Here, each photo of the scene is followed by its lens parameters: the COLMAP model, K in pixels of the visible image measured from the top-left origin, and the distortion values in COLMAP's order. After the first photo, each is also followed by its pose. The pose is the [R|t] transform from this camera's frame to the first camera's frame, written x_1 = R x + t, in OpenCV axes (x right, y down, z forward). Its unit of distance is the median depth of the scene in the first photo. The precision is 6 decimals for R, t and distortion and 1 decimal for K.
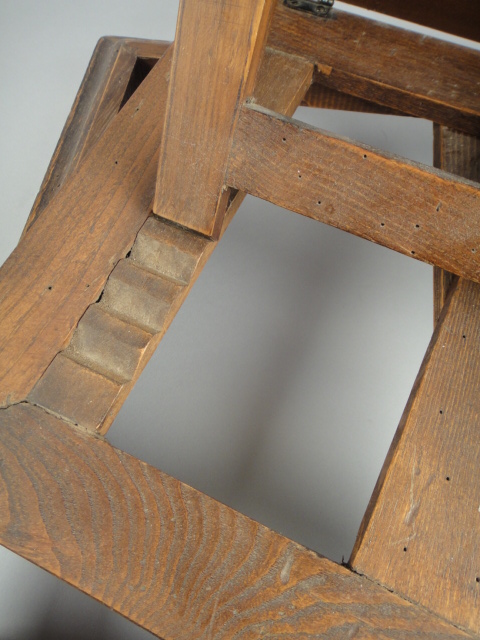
lens RADIAL K [[451.4, 0, 240.0], [0, 451.4, 320.0], [0, 0, 1]] dist [0.003823, 0.003111]
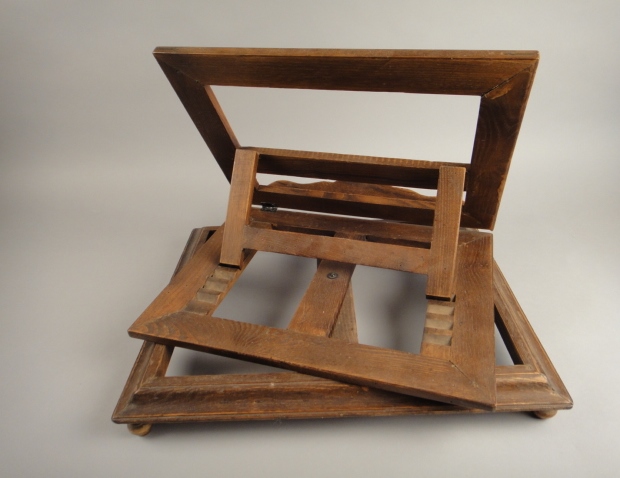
lens RADIAL K [[445.2, 0, 310.0], [0, 445.2, 239.0], [0, 0, 1]] dist [-0.002628, -0.000675]
pose [[0.987942, -0.102914, 0.115668, 0.067182], [0.151184, 0.802319, -0.577432, 1.254405], [-0.033377, 0.587957, 0.808203, -1.327869]]
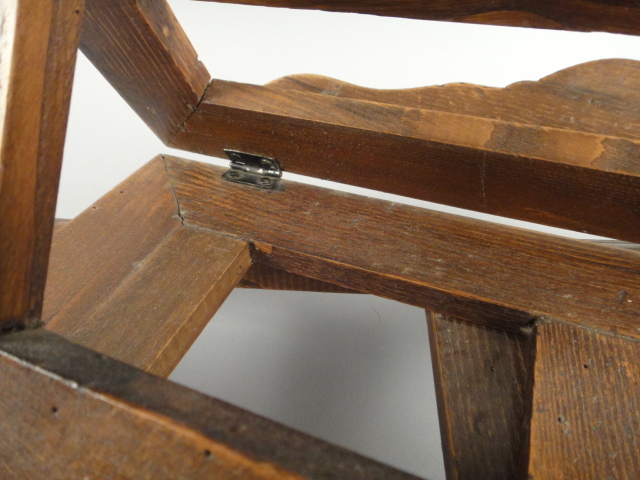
lens RADIAL K [[451.4, 0, 320.0], [0, 451.4, 240.0], [0, 0, 1]] dist [0.003823, 0.003111]
pose [[0.997396, -0.047906, 0.053902, 0.242750], [0.067466, 0.883892, -0.462800, -0.220768], [-0.025473, 0.465231, 0.884823, 0.345335]]
